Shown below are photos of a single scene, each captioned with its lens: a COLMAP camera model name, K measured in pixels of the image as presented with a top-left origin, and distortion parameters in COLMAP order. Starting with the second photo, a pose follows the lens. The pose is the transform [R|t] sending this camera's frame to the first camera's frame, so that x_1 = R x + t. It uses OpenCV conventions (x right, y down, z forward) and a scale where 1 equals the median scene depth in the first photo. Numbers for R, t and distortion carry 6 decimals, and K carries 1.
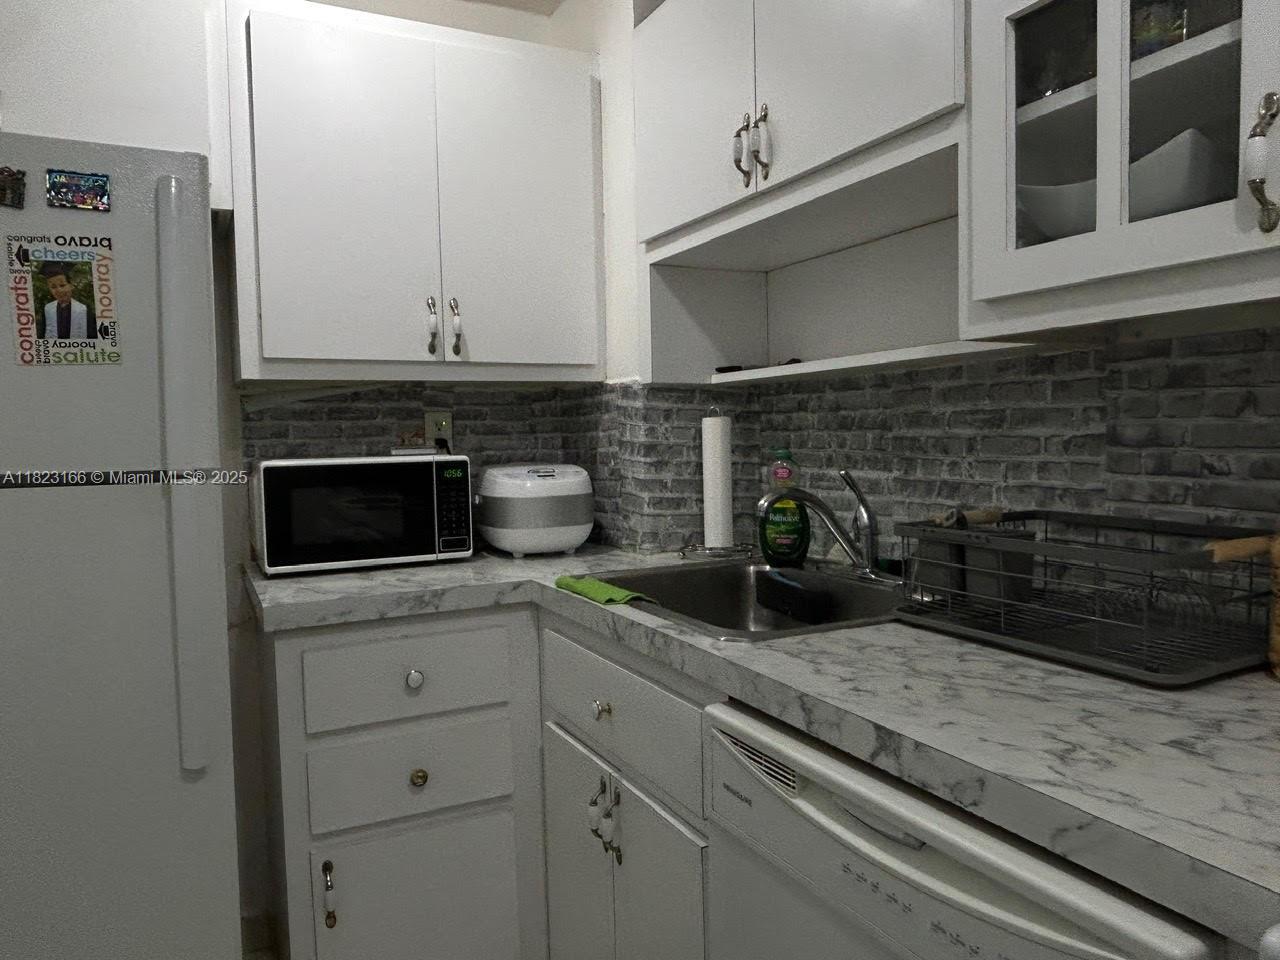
lens RADIAL K [[902.8, 0, 640.0], [0, 902.8, 480.0], [0, 0, 1]] dist [0.004513, -0.001675]
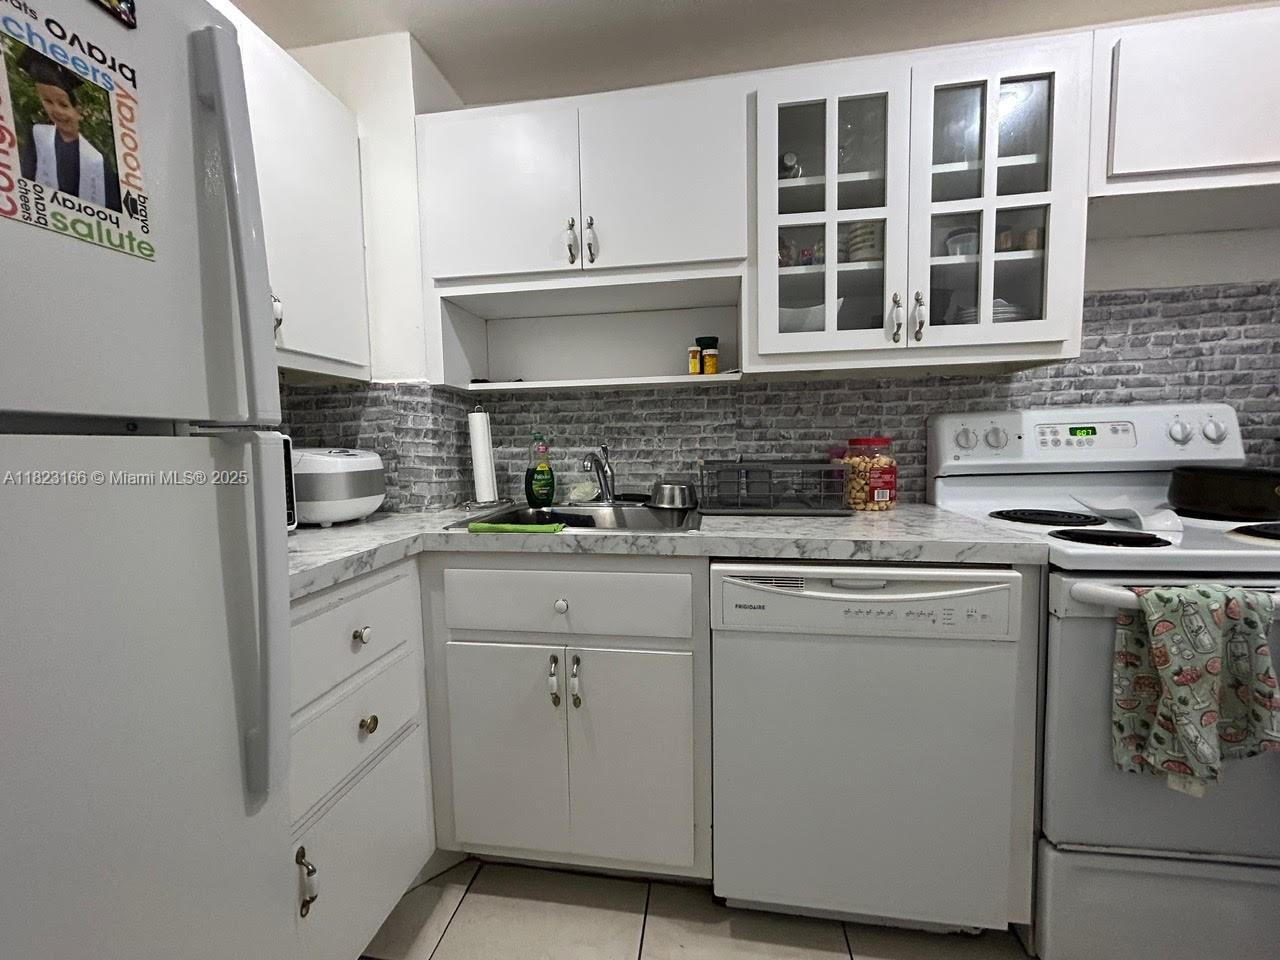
lens RADIAL K [[516.0, 0, 645.6], [0, 516.0, 477.7], [0, 0, 1]] dist [0.008436, 0.000132]
pose [[0.572599, -0.044890, 0.818606, -0.638834], [0.048111, 0.998619, 0.021109, 0.043327], [-0.818423, 0.027297, 0.573968, 0.428840]]
